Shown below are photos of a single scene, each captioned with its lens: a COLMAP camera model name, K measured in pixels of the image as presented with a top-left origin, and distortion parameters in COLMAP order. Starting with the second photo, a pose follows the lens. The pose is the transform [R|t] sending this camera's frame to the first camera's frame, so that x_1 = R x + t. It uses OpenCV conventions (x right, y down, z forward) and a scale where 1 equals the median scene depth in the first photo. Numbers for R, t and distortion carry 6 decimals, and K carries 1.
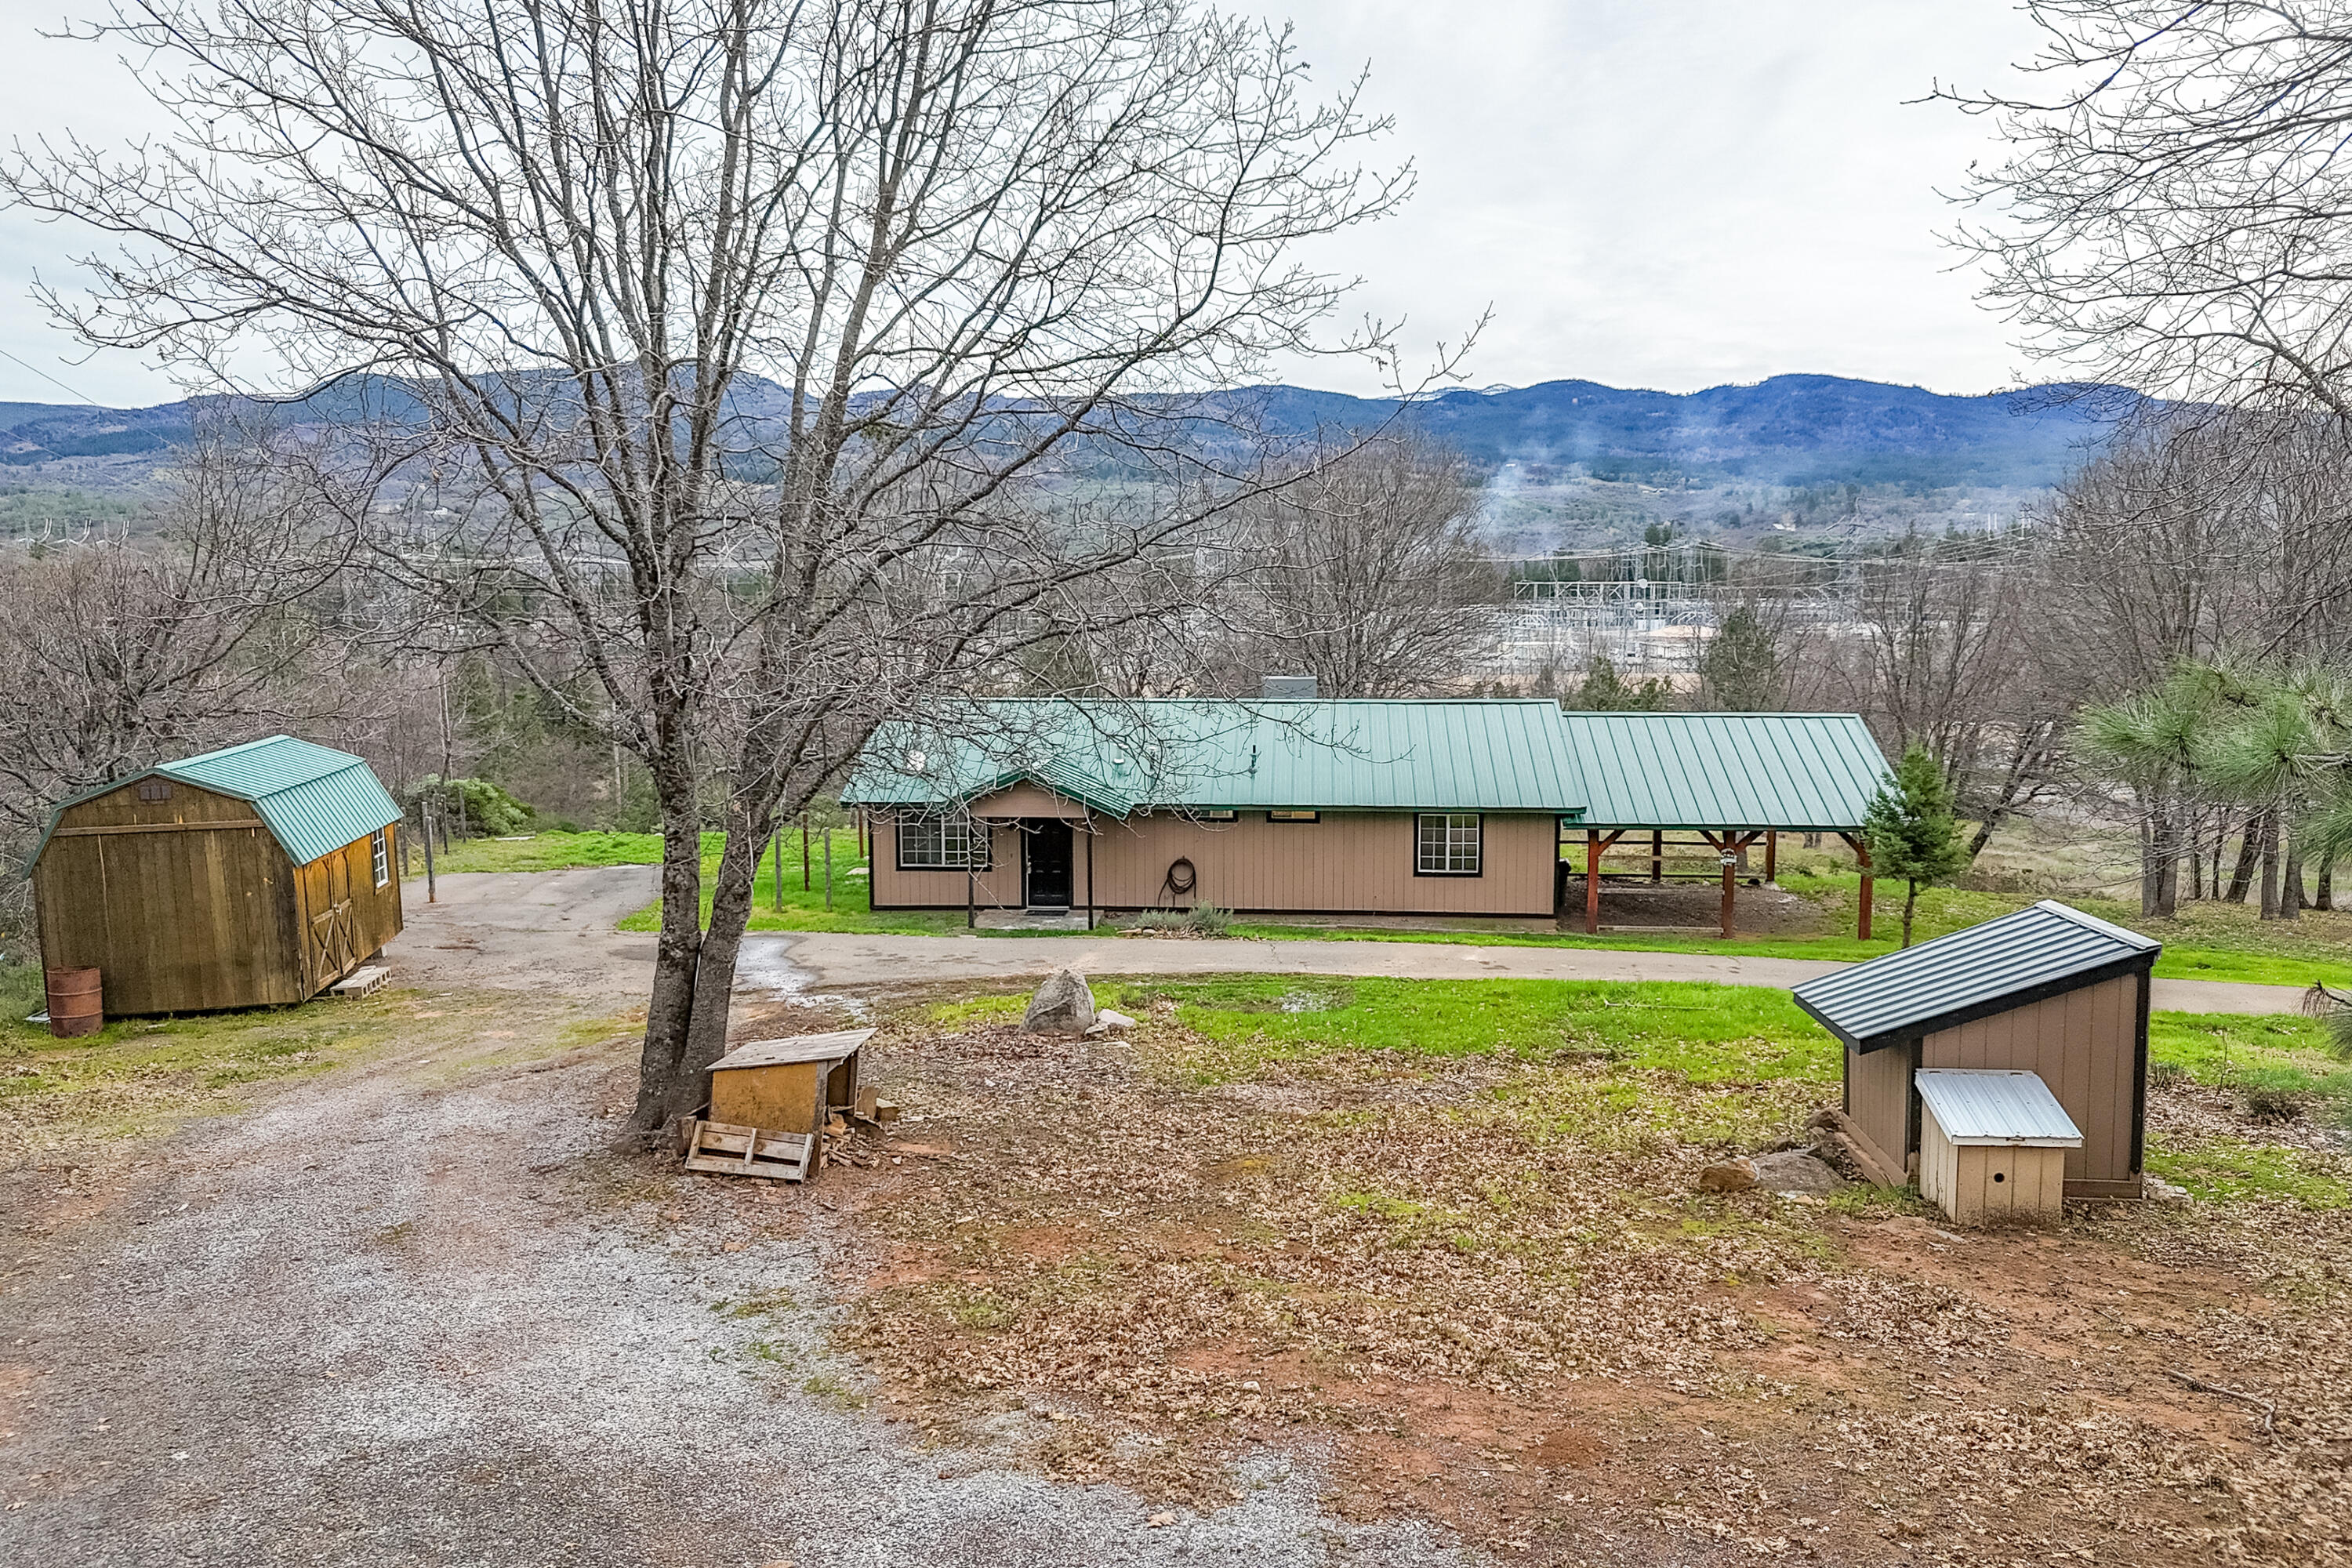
lens RADIAL K [[1668.4, 0, 1118.1], [0, 1668.4, 788.4], [0, 0, 1]] dist [0.003023, -0.000415]
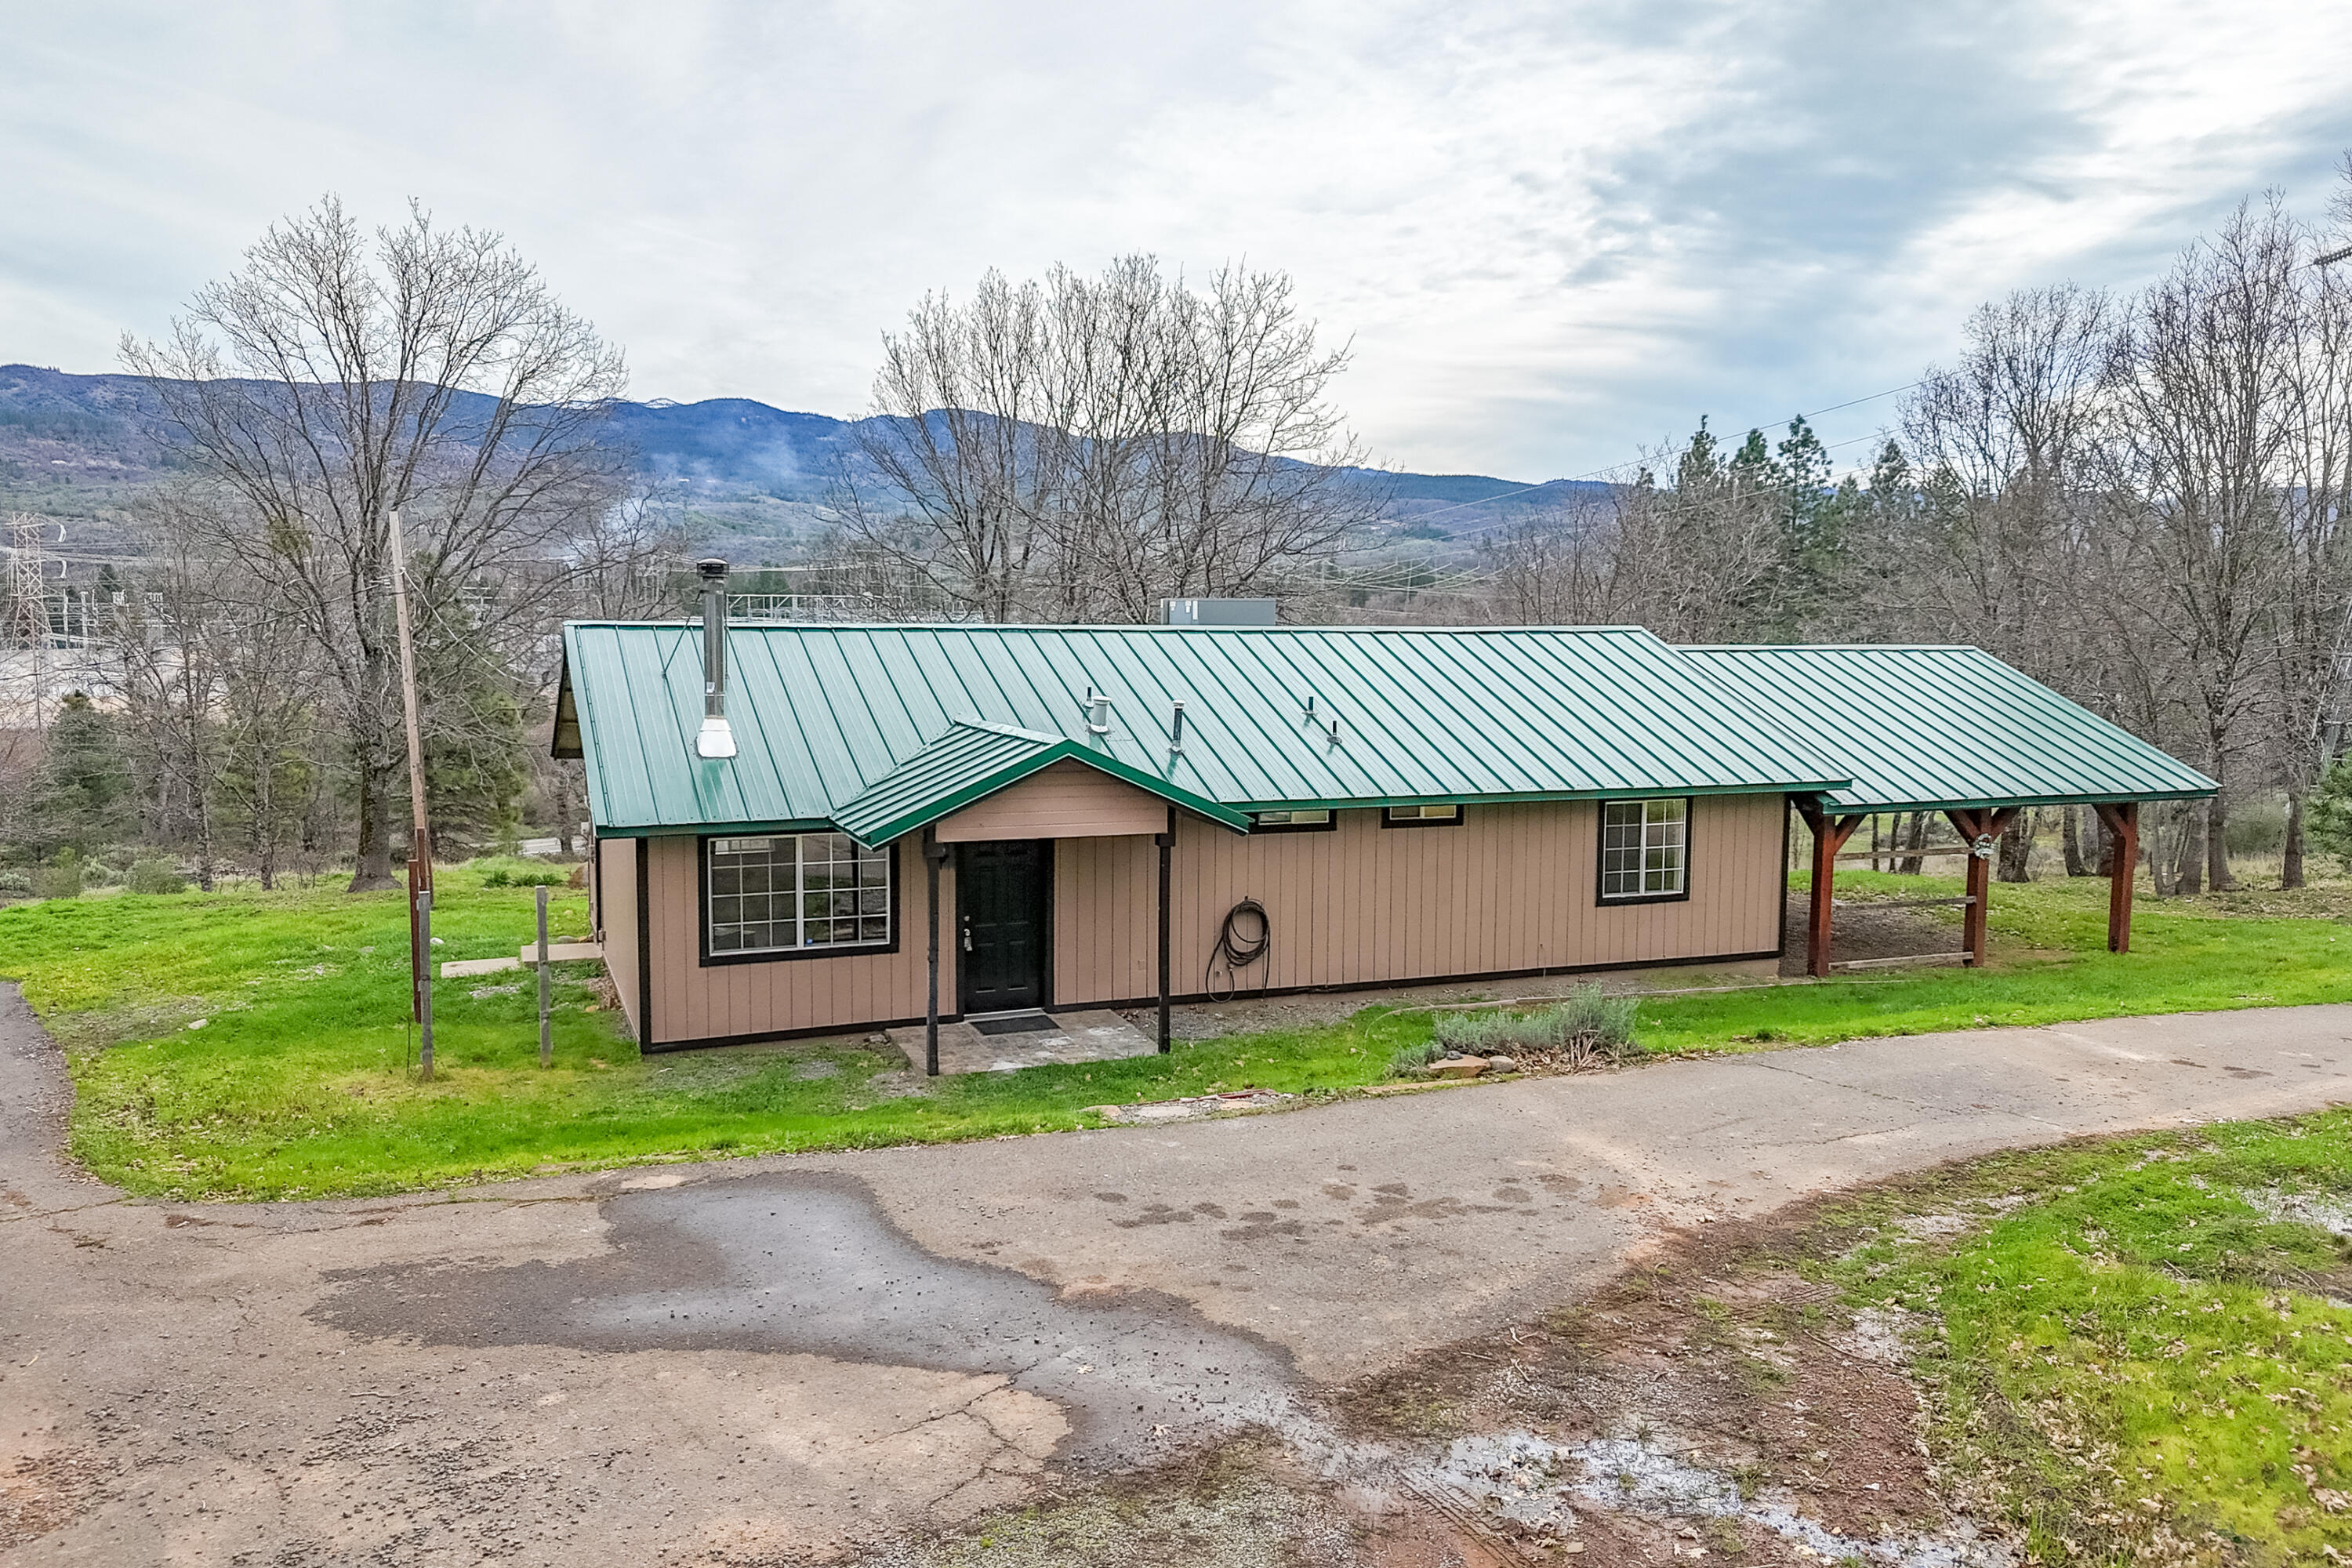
lens RADIAL K [[1654.4, 0, 1120.1], [0, 1654.4, 773.4], [0, 0, 1]] dist [0.043474, -0.002511]
pose [[0.890644, -0.030708, 0.453663, -0.250202], [0.040972, 0.999078, -0.012811, 0.005398], [-0.452852, 0.029998, 0.891081, 0.542662]]
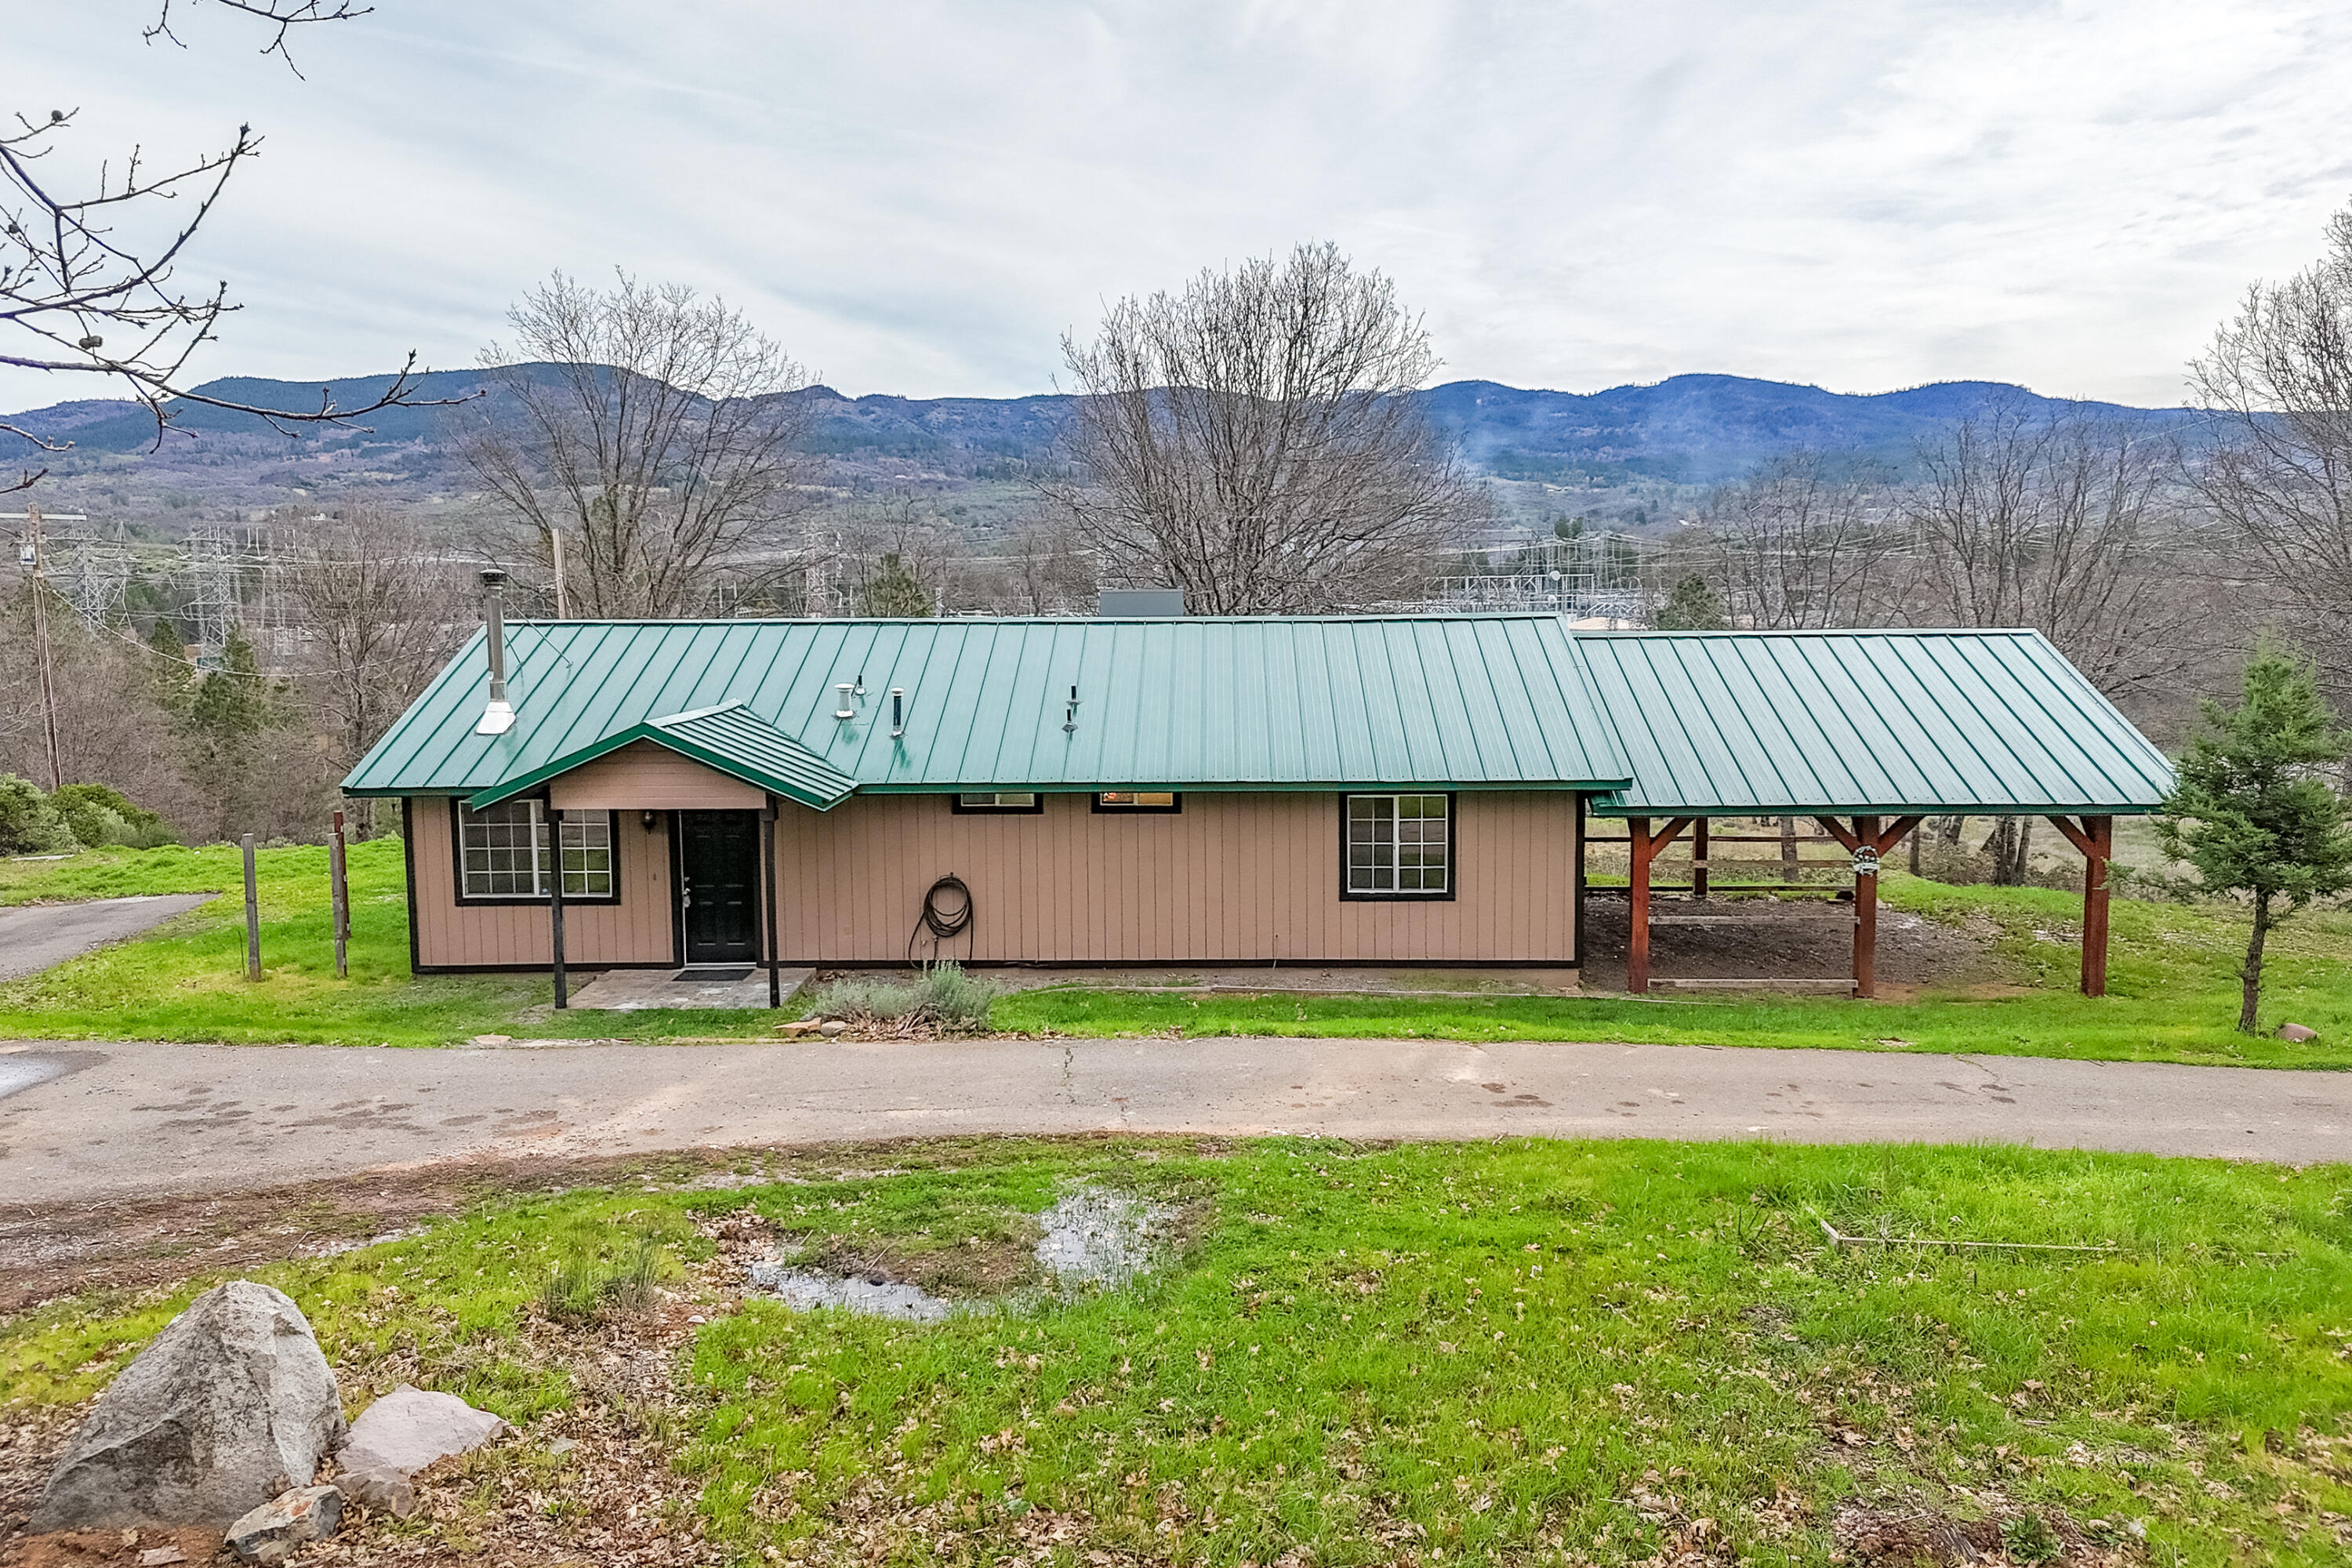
lens RADIAL K [[1664.2, 0, 1176.0], [0, 1664.2, 784.0], [0, 0, 1]] dist [0.026020, 0.001491]
pose [[0.996163, -0.011480, 0.086757, 0.068666], [0.012038, 0.999910, -0.005917, 0.014161], [-0.086682, 0.006939, 0.996212, 0.417670]]
